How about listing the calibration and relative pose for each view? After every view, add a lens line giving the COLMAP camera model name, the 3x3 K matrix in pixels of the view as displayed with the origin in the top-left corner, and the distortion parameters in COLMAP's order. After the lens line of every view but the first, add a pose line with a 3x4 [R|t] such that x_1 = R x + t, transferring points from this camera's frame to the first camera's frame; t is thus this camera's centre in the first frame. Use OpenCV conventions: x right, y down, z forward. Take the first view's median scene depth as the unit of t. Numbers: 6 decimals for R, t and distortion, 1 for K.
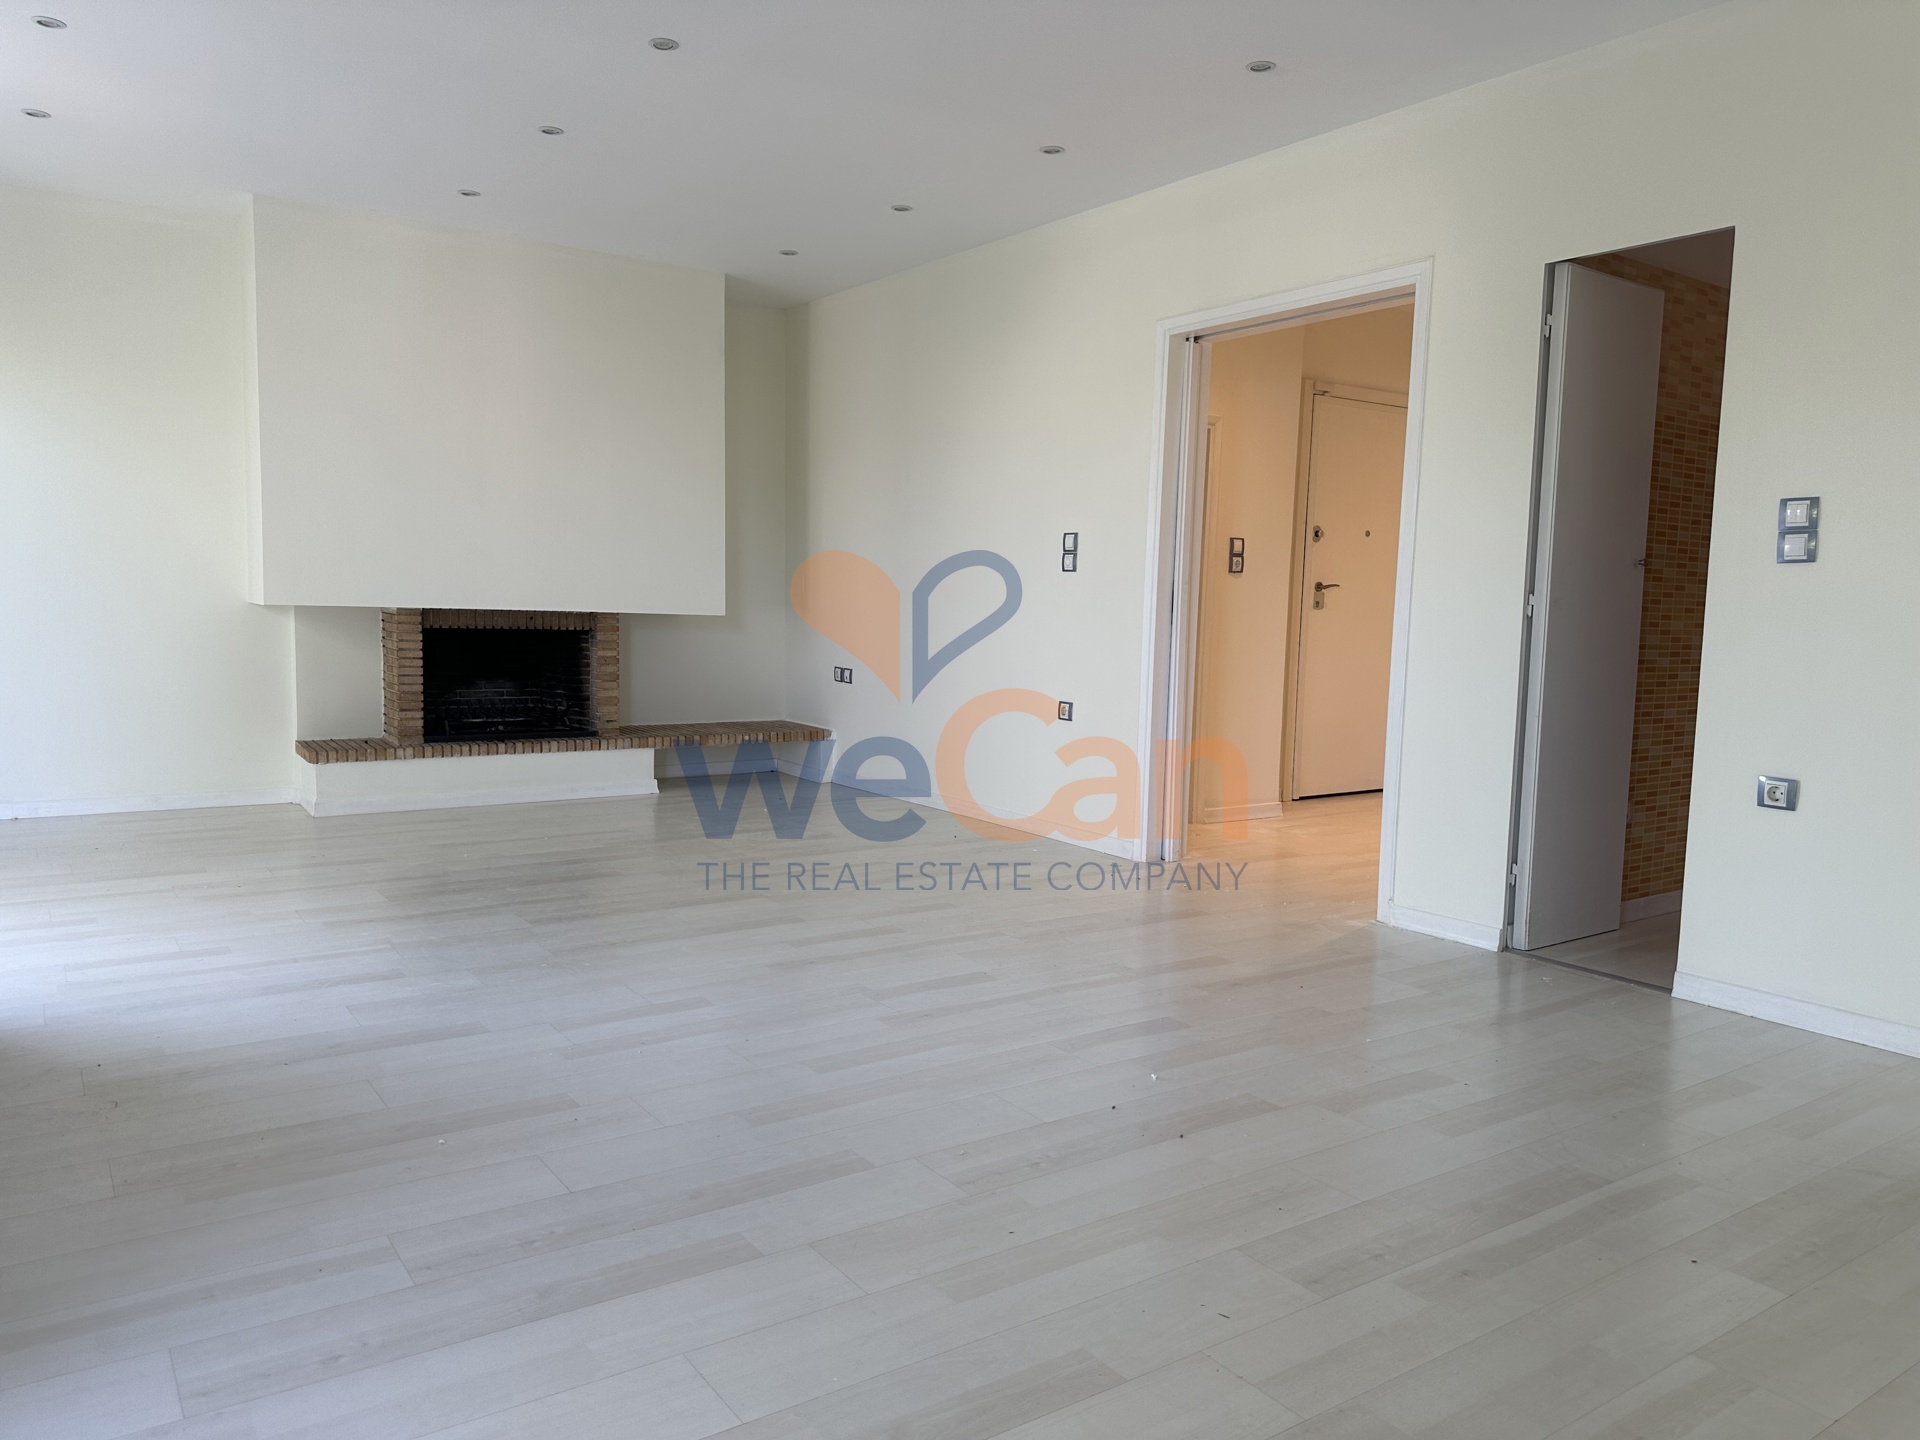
lens RADIAL K [[1347.5, 0, 951.2], [0, 1347.5, 720.0], [0, 0, 1]] dist [0.165177, -0.364346]
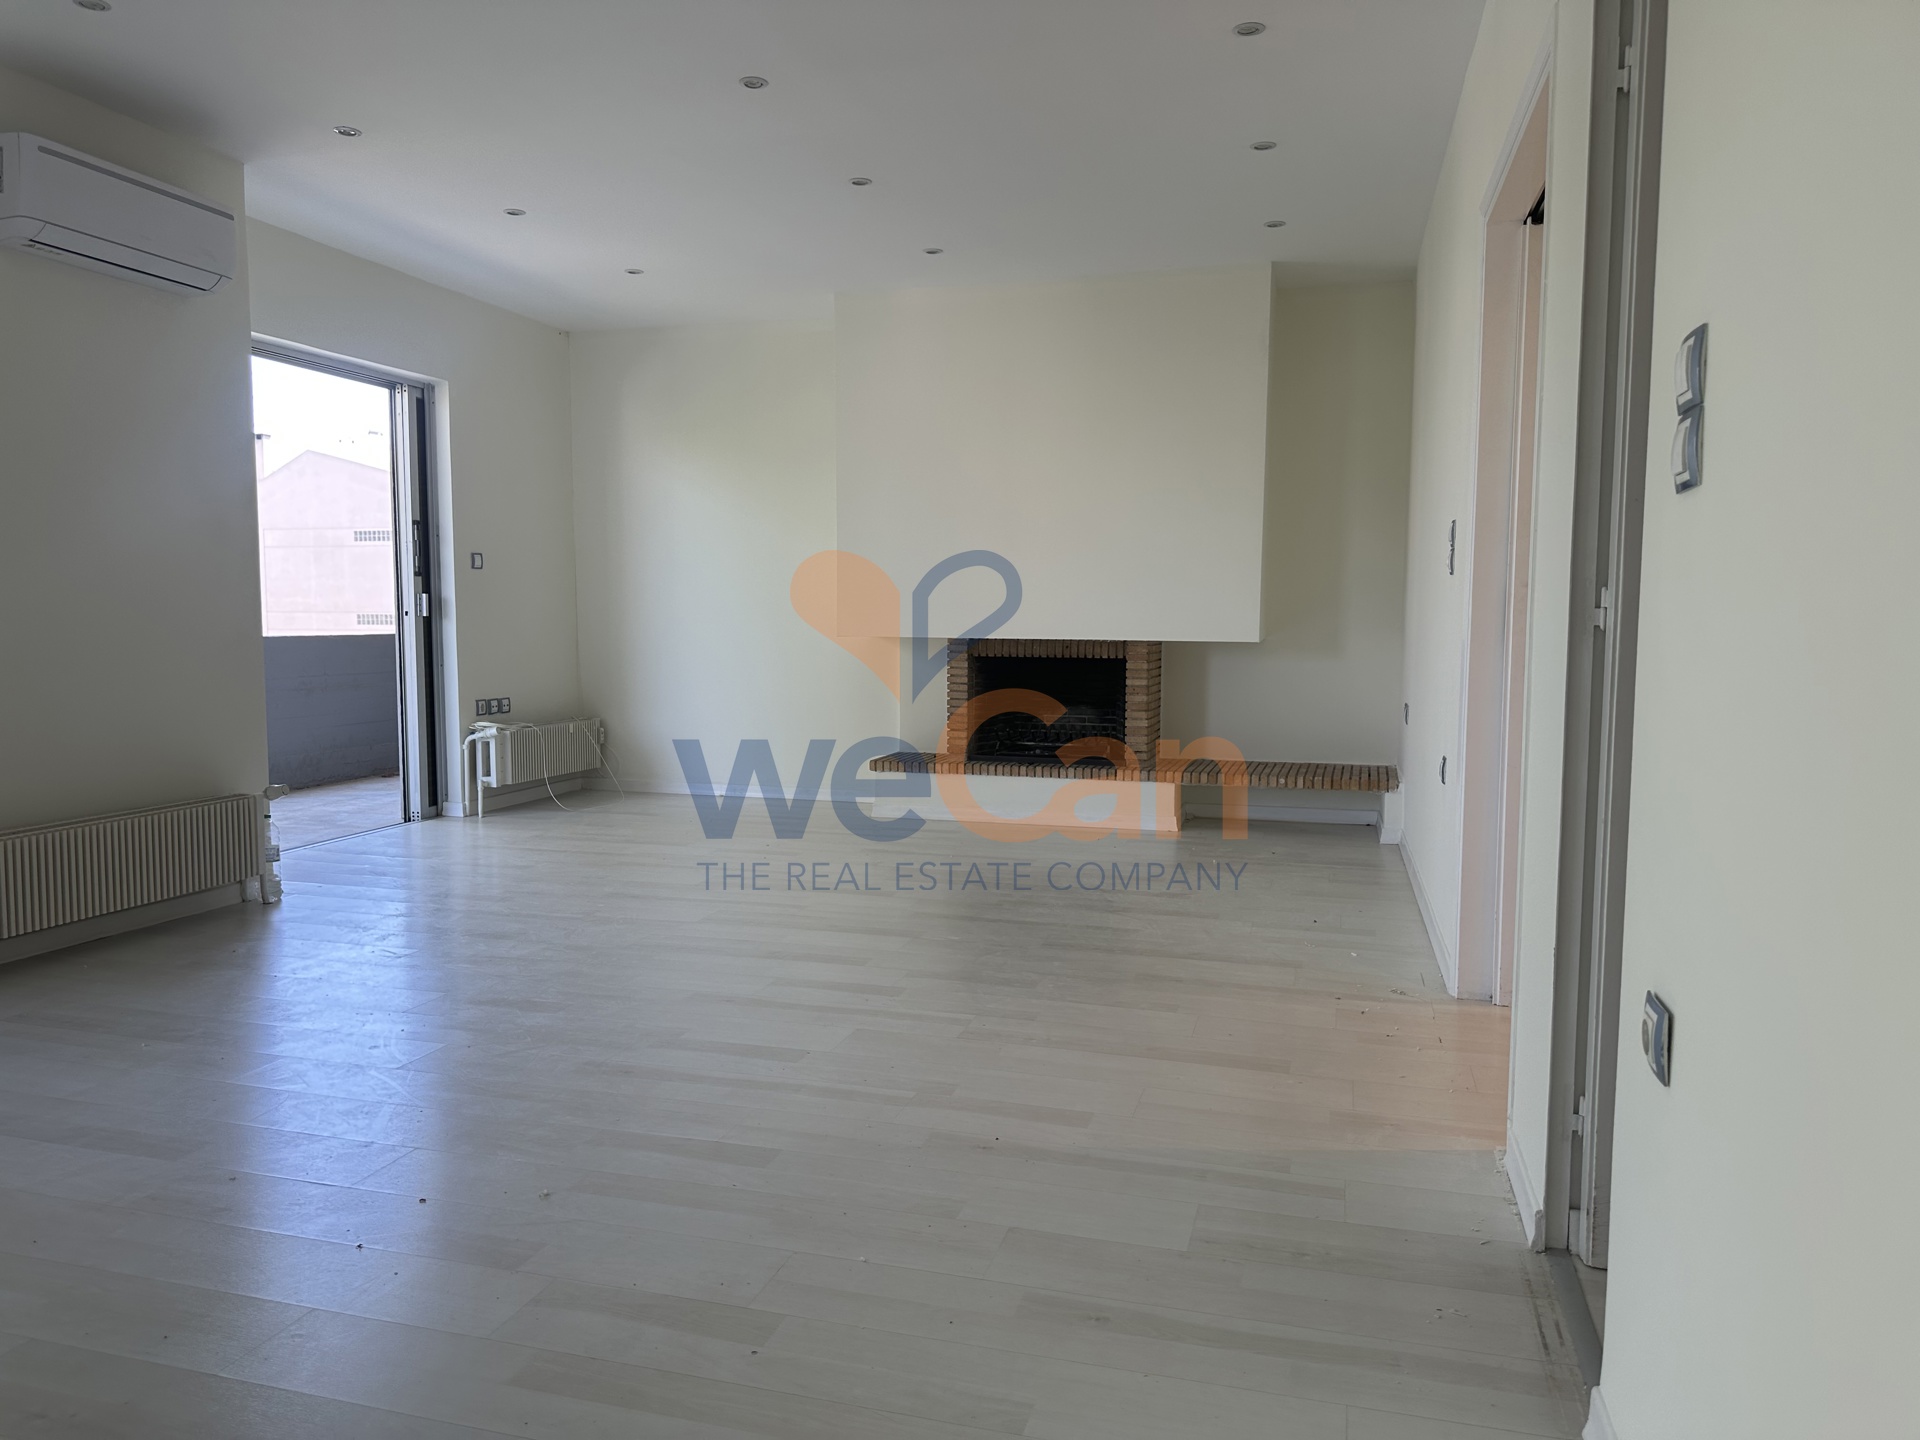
lens RADIAL K [[1320.3, 0, 970.1], [0, 1320.3, 754.7], [0, 0, 1]] dist [0.067605, -0.131943]
pose [[0.633634, 0.059442, -0.771346, 0.419308], [-0.058664, 0.997865, 0.028708, -0.017935], [0.771406, 0.027060, 0.635768, 0.315082]]
